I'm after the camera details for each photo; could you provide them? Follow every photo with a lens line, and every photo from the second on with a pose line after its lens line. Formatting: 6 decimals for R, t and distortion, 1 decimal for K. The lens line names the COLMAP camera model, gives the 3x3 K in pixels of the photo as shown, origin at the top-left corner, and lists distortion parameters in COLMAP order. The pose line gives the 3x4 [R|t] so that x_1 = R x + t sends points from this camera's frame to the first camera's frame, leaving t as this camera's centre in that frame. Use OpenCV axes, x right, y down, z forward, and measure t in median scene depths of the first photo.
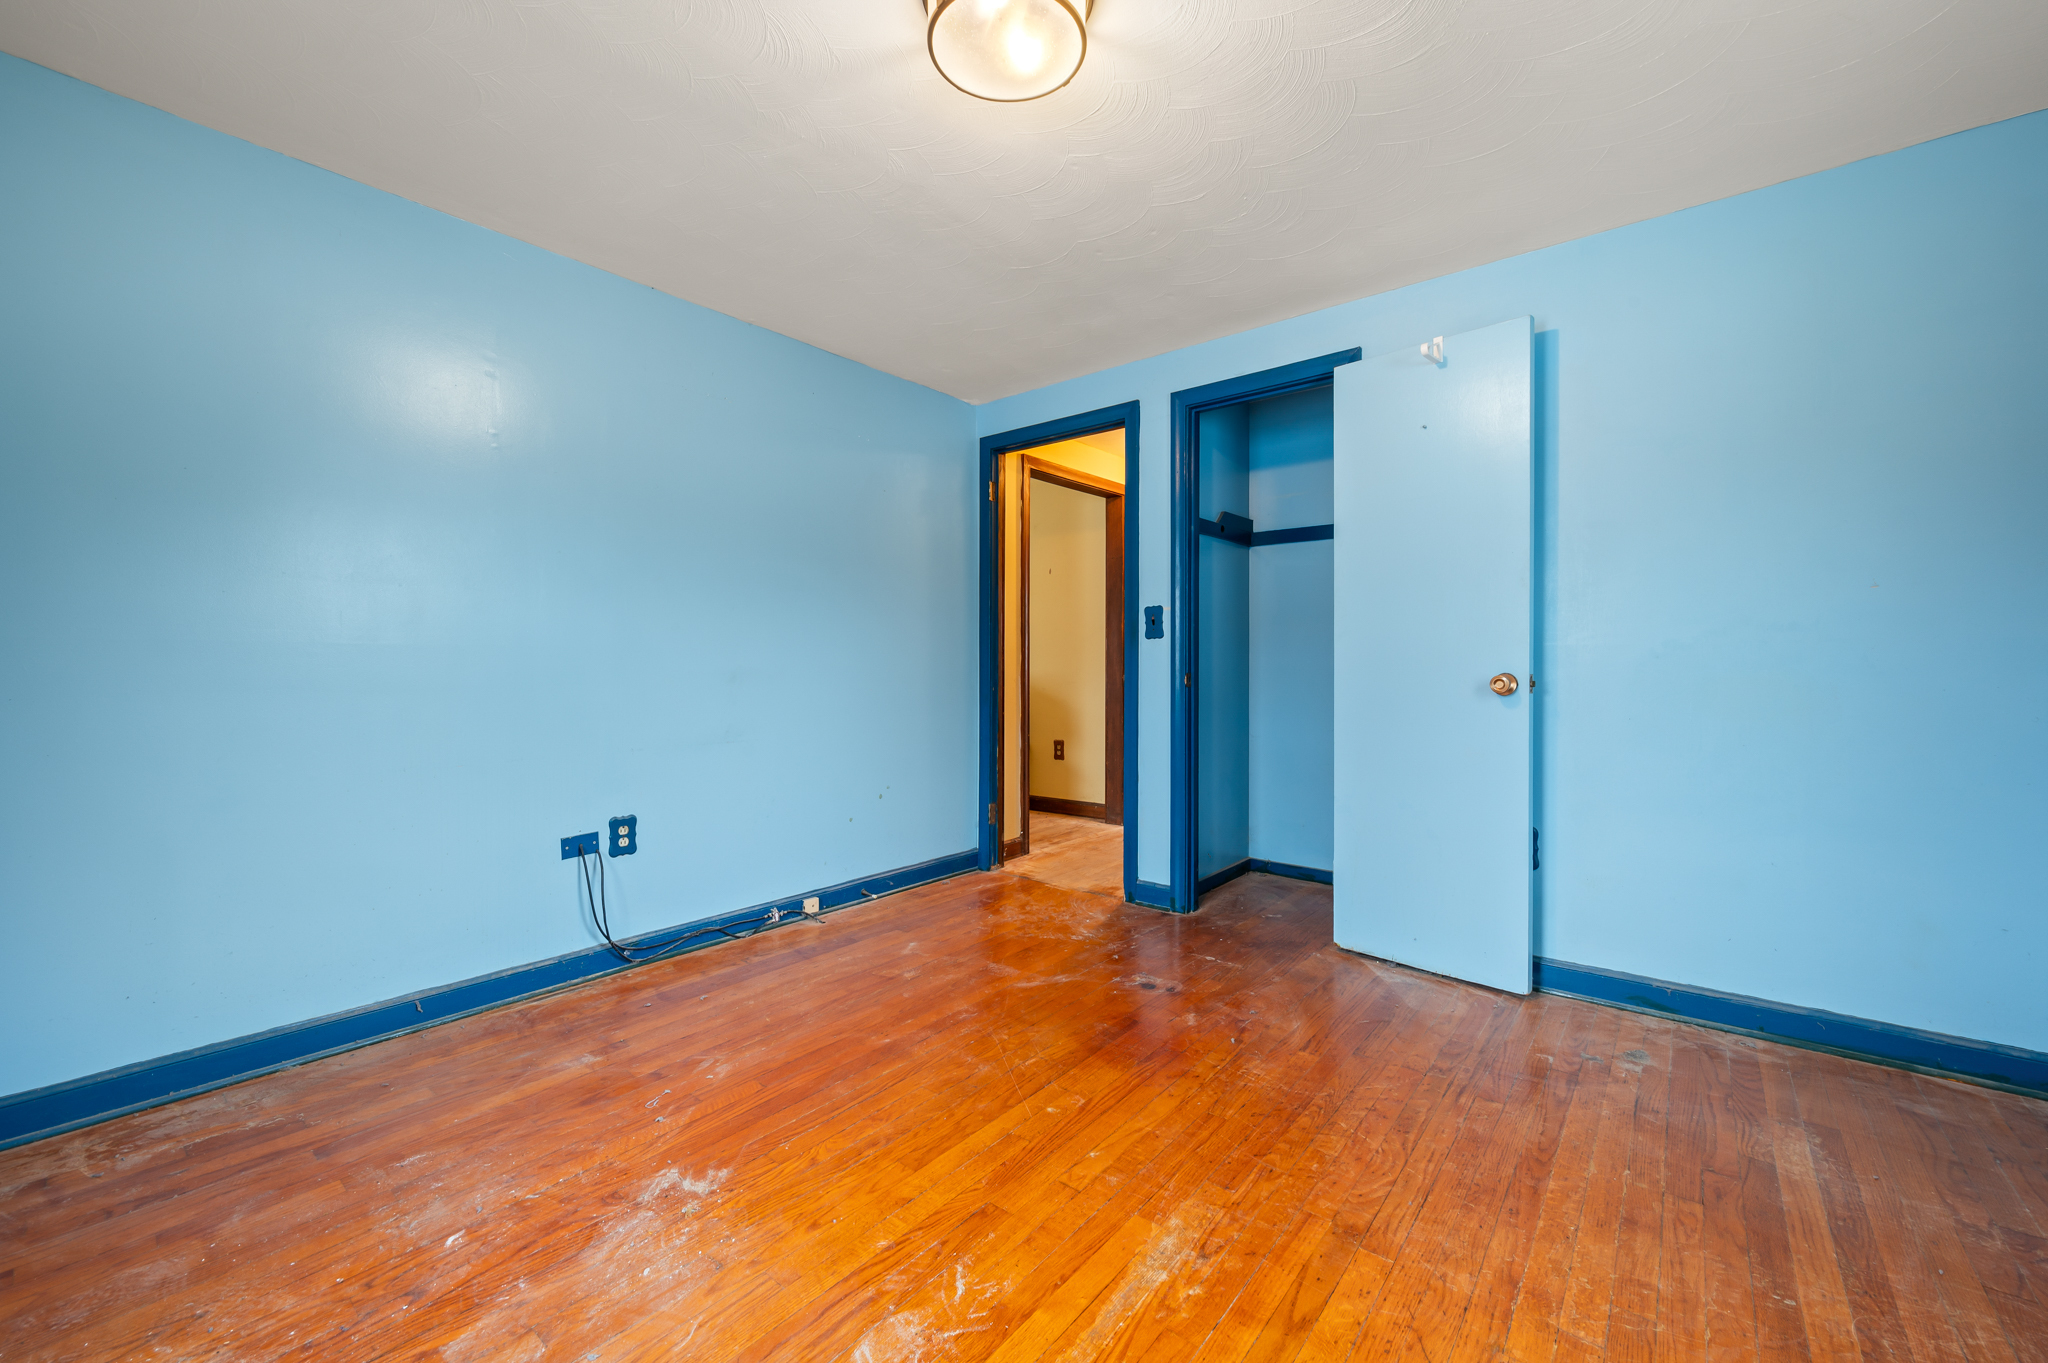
lens RADIAL K [[808.7, 0, 1005.2], [0, 808.7, 670.3], [0, 0, 1]] dist [-0.000690, -0.000440]
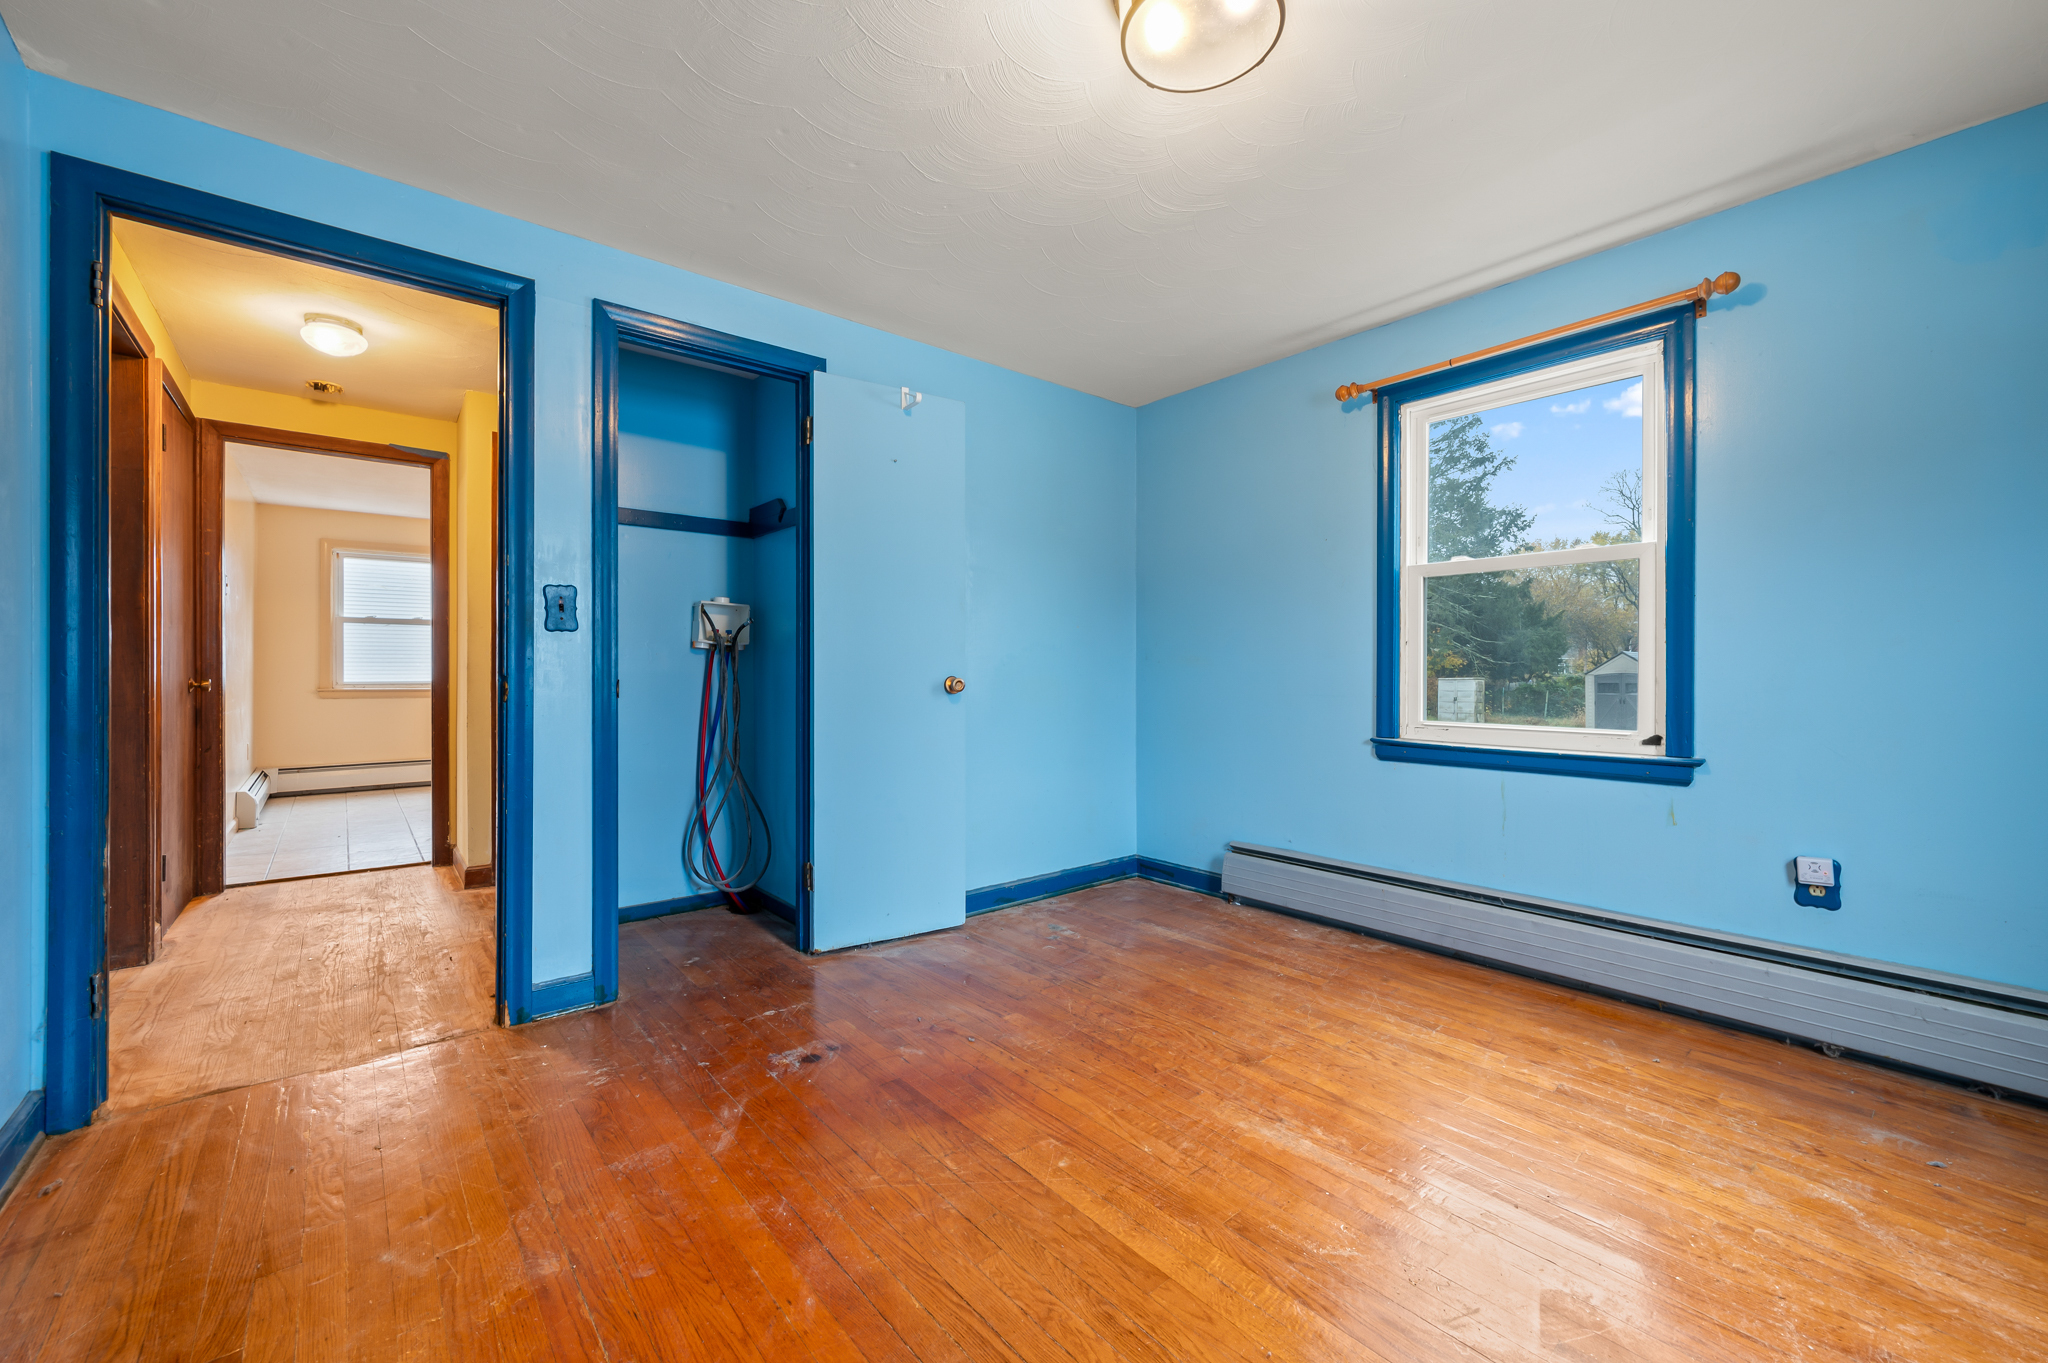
lens RADIAL K [[808.7, 0, 1062.7], [0, 808.7, 678.7], [0, 0, 1]] dist [-0.000690, -0.000440]
pose [[0.171386, -0.009818, 0.985155, -0.785362], [0.013333, 0.999882, 0.007645, 0.000985], [-0.985114, 0.011825, 0.171497, 0.805525]]
